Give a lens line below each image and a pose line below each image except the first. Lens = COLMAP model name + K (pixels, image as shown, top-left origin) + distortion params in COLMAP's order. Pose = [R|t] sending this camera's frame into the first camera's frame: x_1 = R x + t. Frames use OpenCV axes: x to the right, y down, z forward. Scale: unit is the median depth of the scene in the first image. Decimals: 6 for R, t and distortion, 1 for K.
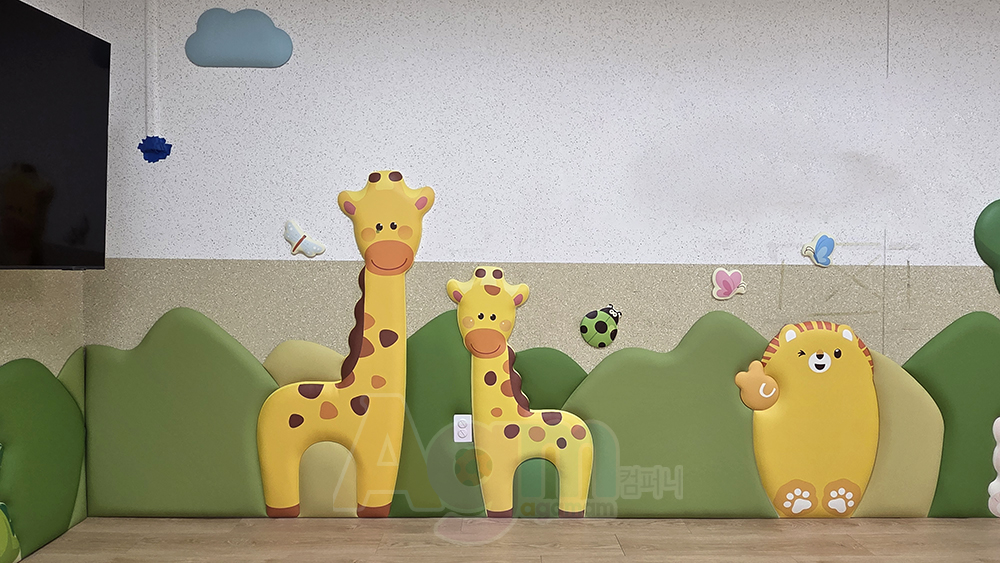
lens RADIAL K [[586.4, 0, 500.0], [0, 586.4, 281.5], [0, 0, 1]] dist [0.003594, -0.001087]
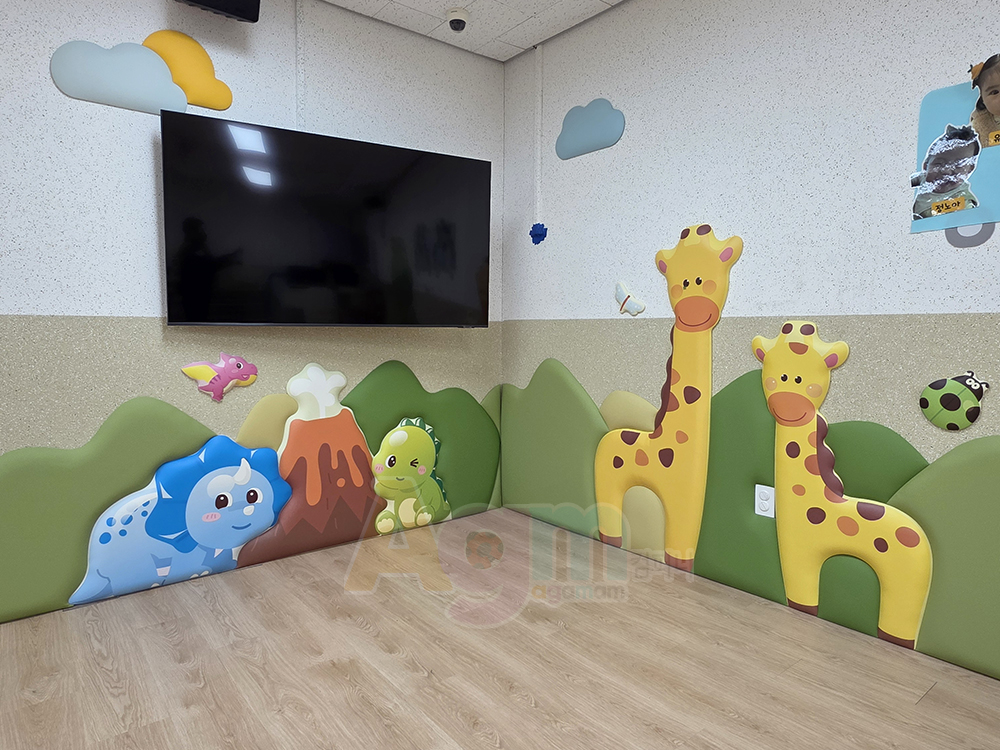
lens RADIAL K [[614.8, 0, 500.0], [0, 614.8, 375.0], [0, 0, 1]] dist [-0.004753, 0.000329]
pose [[0.623395, 0.049415, -0.780344, 0.414955], [-0.011655, 0.998477, 0.053918, 0.010111], [0.781820, -0.024517, 0.623022, 0.095336]]
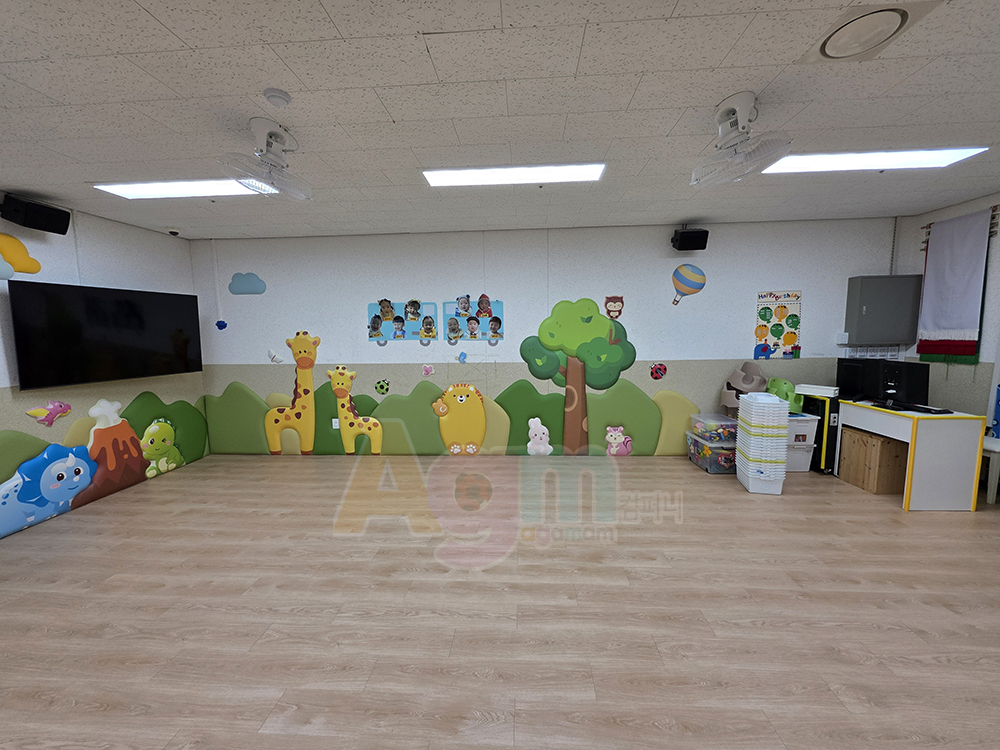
lens RADIAL K [[395.1, 0, 500.0], [0, 395.1, 375.0], [0, 0, 1]] dist [-0.000933, 0.000038]
pose [[0.997407, -0.013127, -0.070765, 0.852118], [0.019818, 0.995309, 0.094698, -0.140771], [0.069190, -0.095855, 0.992988, -0.783708]]
